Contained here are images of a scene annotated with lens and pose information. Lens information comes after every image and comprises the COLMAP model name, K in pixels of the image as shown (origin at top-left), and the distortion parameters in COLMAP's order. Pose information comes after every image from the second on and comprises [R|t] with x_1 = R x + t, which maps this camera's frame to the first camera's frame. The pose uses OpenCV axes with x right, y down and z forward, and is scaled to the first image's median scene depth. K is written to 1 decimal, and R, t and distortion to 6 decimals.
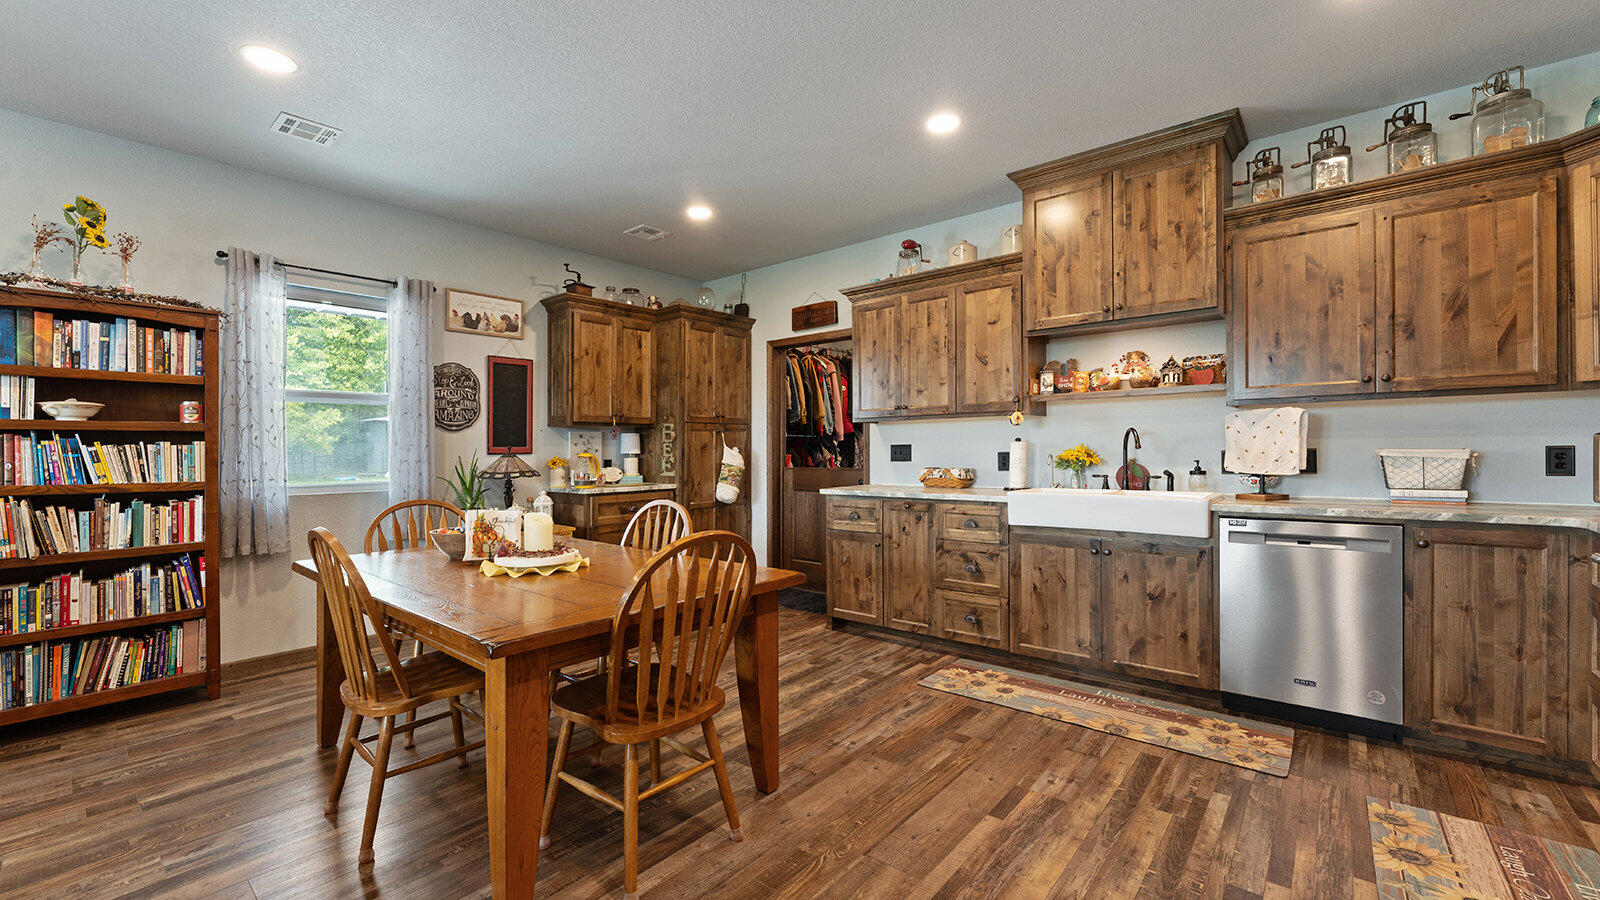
lens RADIAL K [[651.3, 0, 796.0], [0, 651.3, 450.4], [0, 0, 1]] dist [-0.002638, 0.000756]
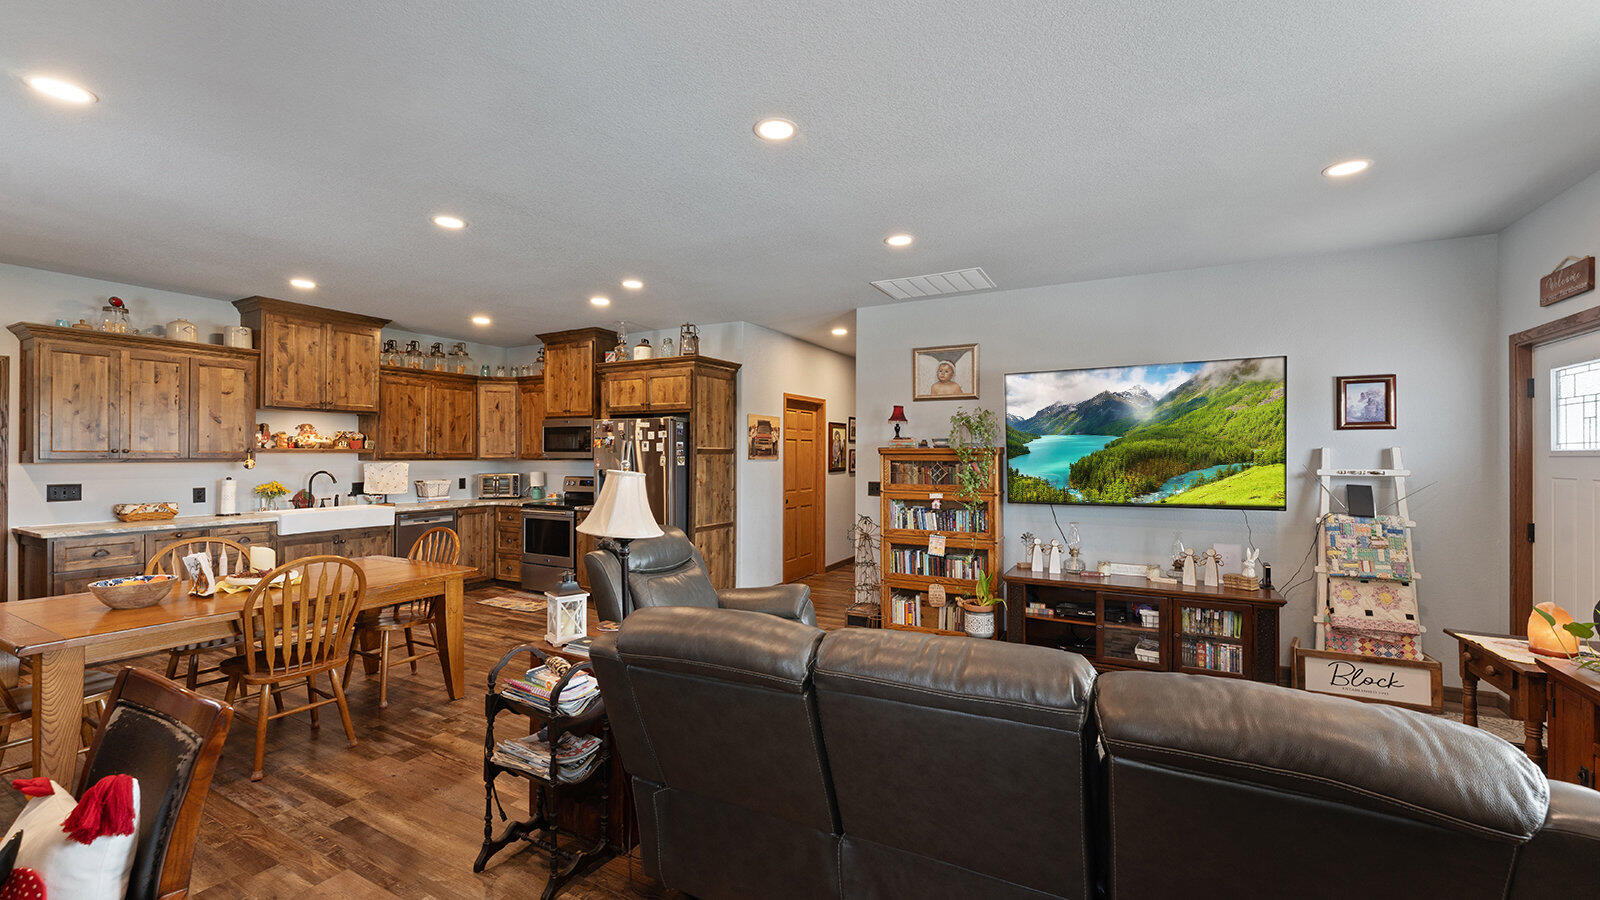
lens RADIAL K [[651.3, 0, 796.1], [0, 651.3, 448.8], [0, 0, 1]] dist [-0.002638, 0.000756]
pose [[-0.207454, 0.019933, 0.978042, -1.436802], [0.000701, 0.999795, -0.020227, -0.058125], [-0.978245, -0.003510, -0.207425, 0.132315]]
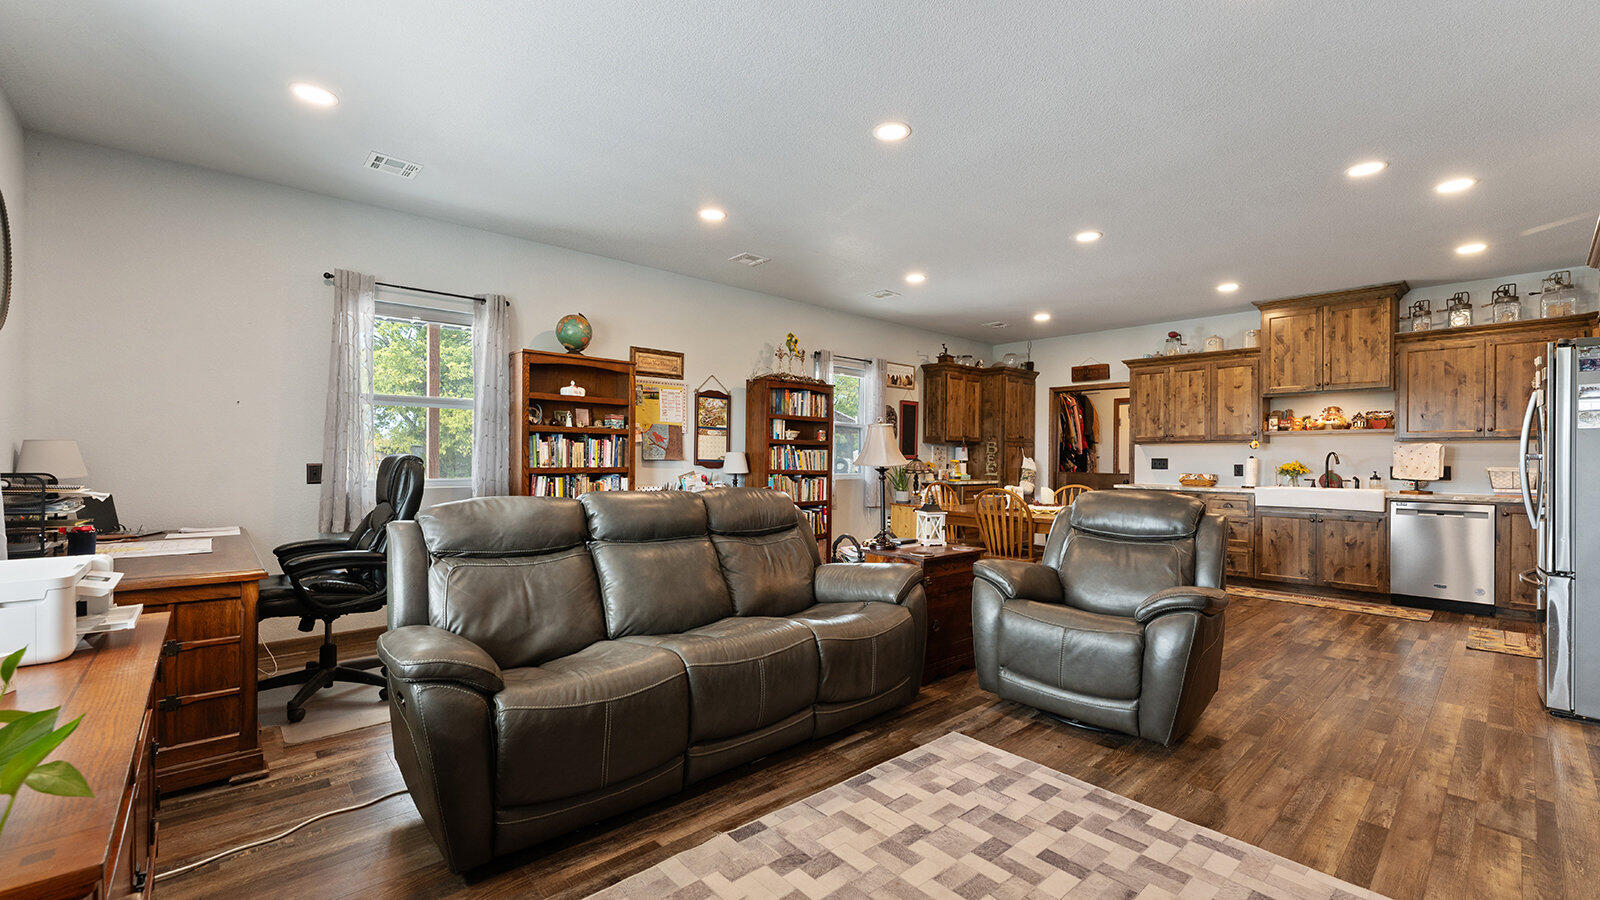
lens RADIAL K [[651.3, 0, 799.2], [0, 651.3, 451.9], [0, 0, 1]] dist [-0.002638, 0.000756]
pose [[0.990463, 0.020003, -0.136318, -0.659795], [-0.021549, 0.999719, -0.009878, 0.012773], [0.136082, 0.012721, 0.990616, -0.915880]]
